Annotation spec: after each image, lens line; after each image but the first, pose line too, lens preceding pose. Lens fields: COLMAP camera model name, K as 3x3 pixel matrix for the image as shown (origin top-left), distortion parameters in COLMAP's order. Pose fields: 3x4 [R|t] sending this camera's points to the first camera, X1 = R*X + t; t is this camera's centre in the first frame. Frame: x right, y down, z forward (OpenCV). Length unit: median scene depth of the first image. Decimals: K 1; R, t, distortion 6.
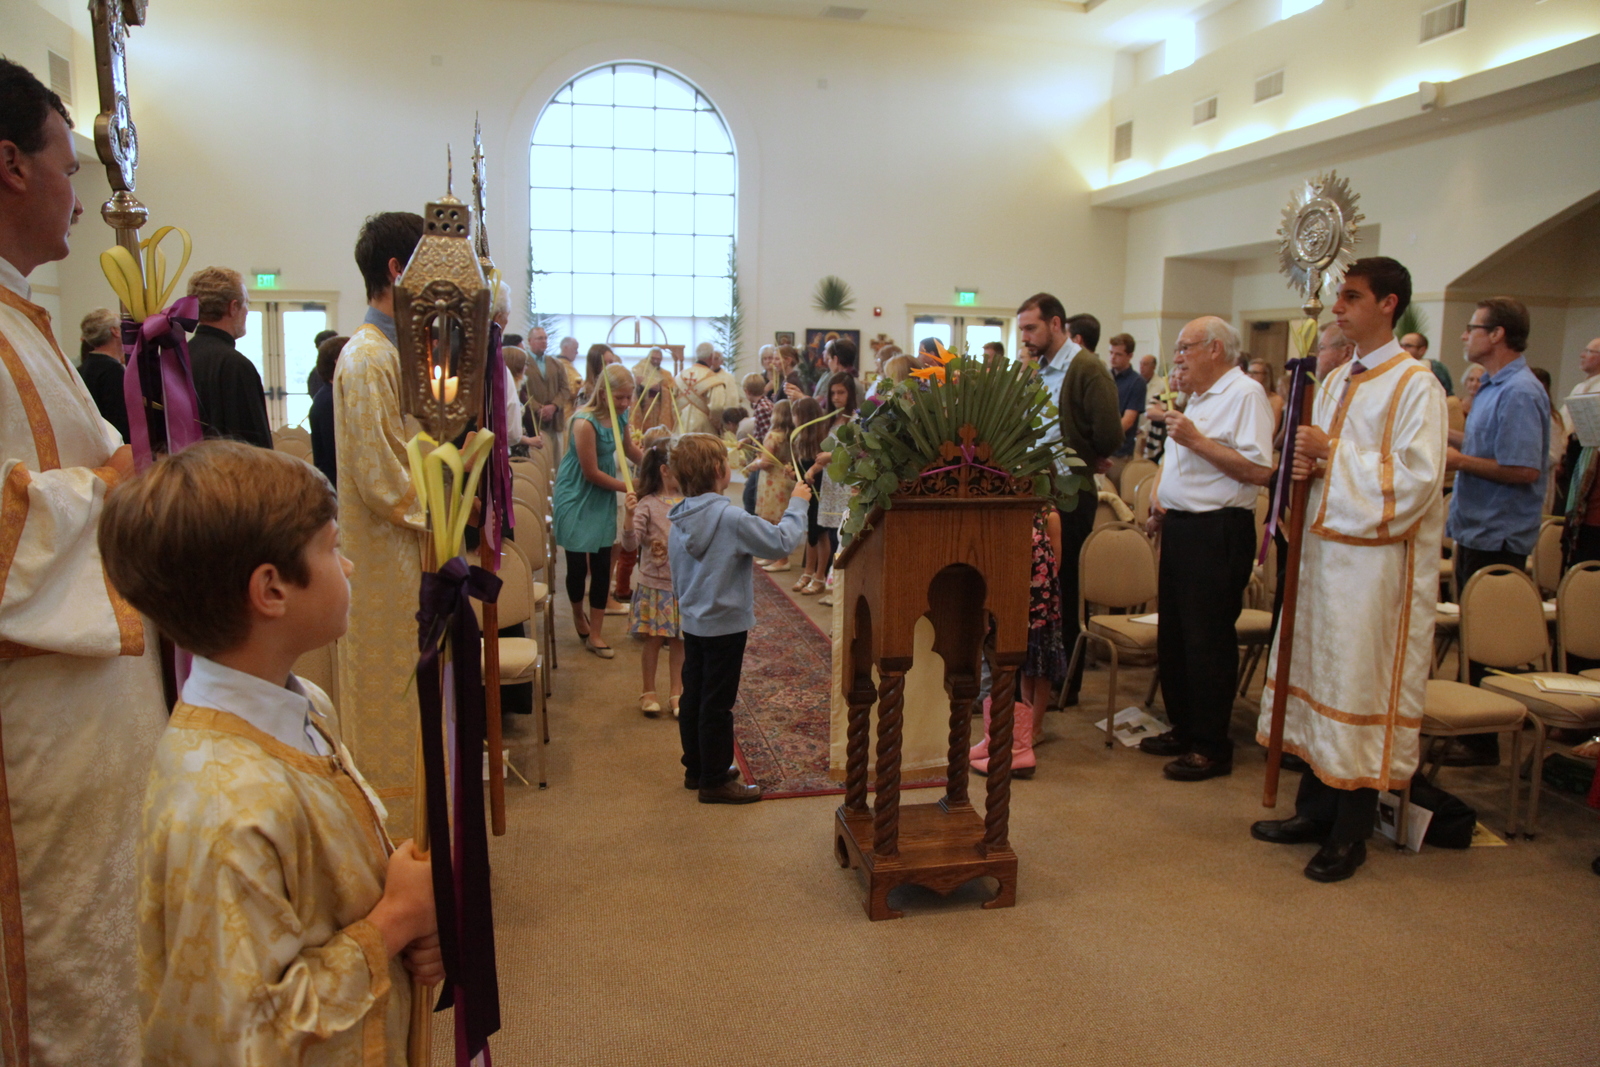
lens RADIAL K [[1078.1, 0, 804.1], [0, 1078.1, 536.1], [0, 0, 1]] dist [-0.123452, 0.064073]
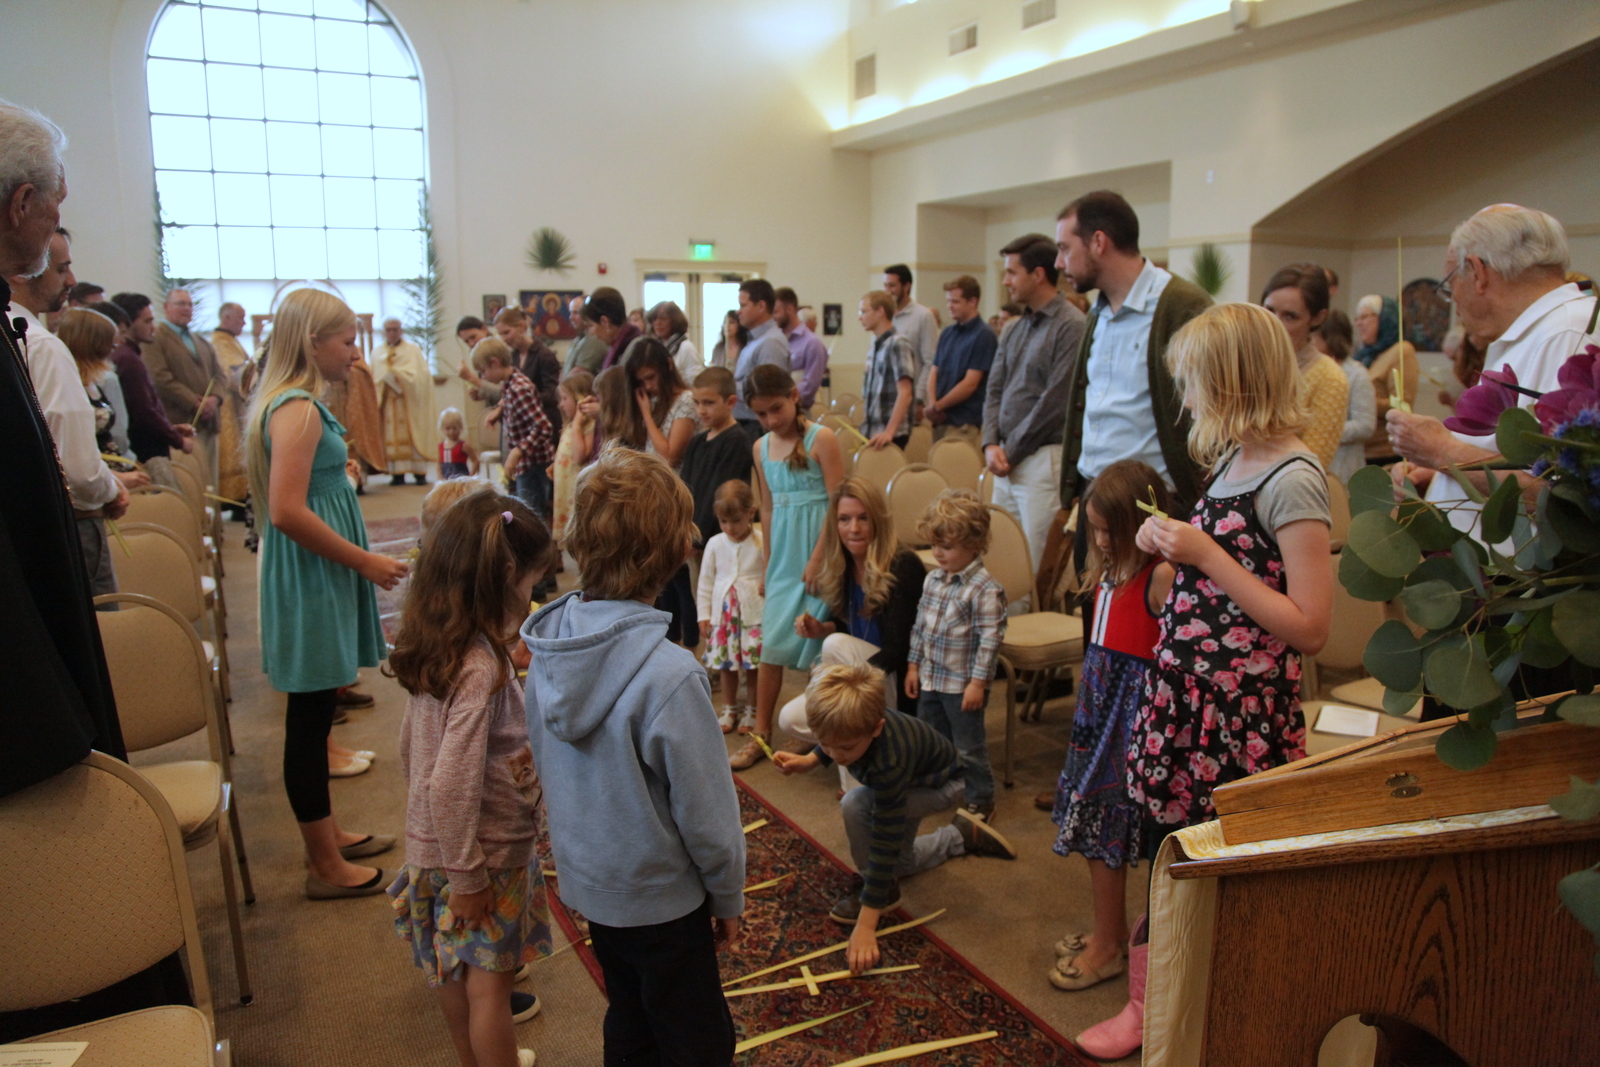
lens RADIAL K [[1078.1, 0, 804.1], [0, 1078.1, 536.1], [0, 0, 1]] dist [-0.123452, 0.064073]
pose [[0.955773, -0.076880, 0.283881, -0.037949], [0.068629, 0.996883, 0.038911, -0.018940], [-0.285987, -0.017708, 0.958070, 0.139567]]
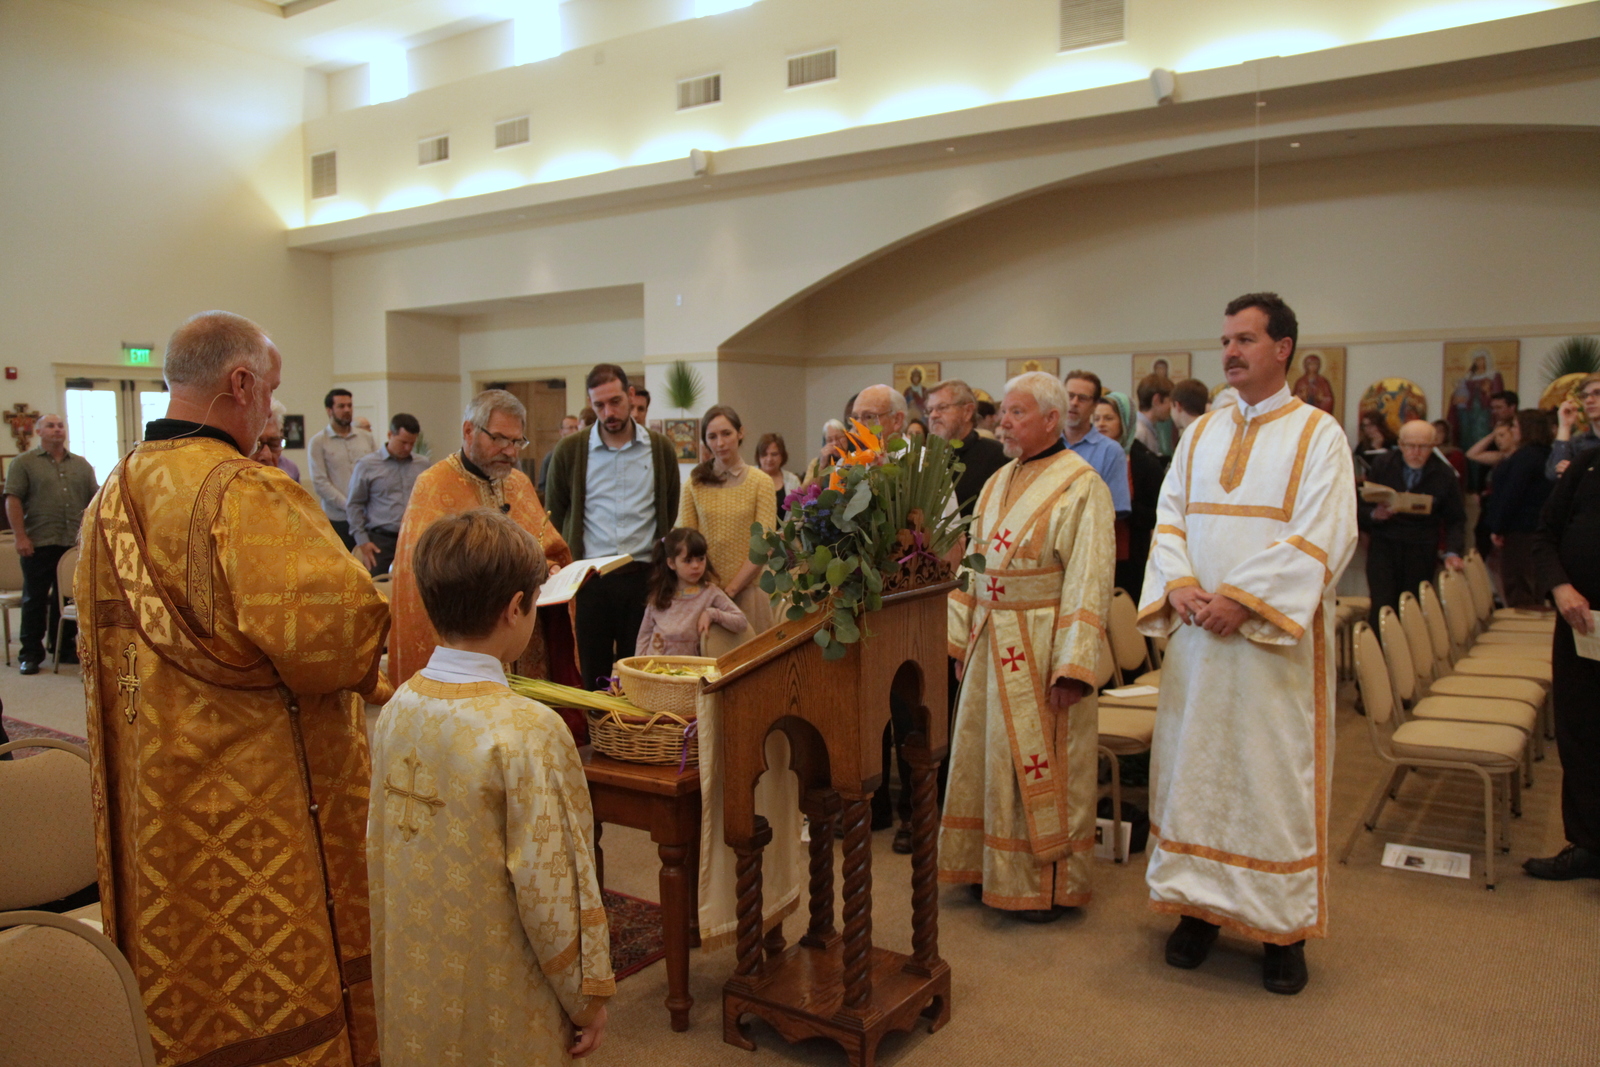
lens RADIAL K [[1233.2, 0, 788.3], [0, 1233.2, 530.4], [0, 0, 1]] dist [-0.077864, 0.079922]
pose [[0.735674, -0.074594, 0.673216, -0.111573], [0.126944, 0.991490, -0.028862, -0.011894], [-0.665334, 0.106694, 0.738882, 0.048669]]
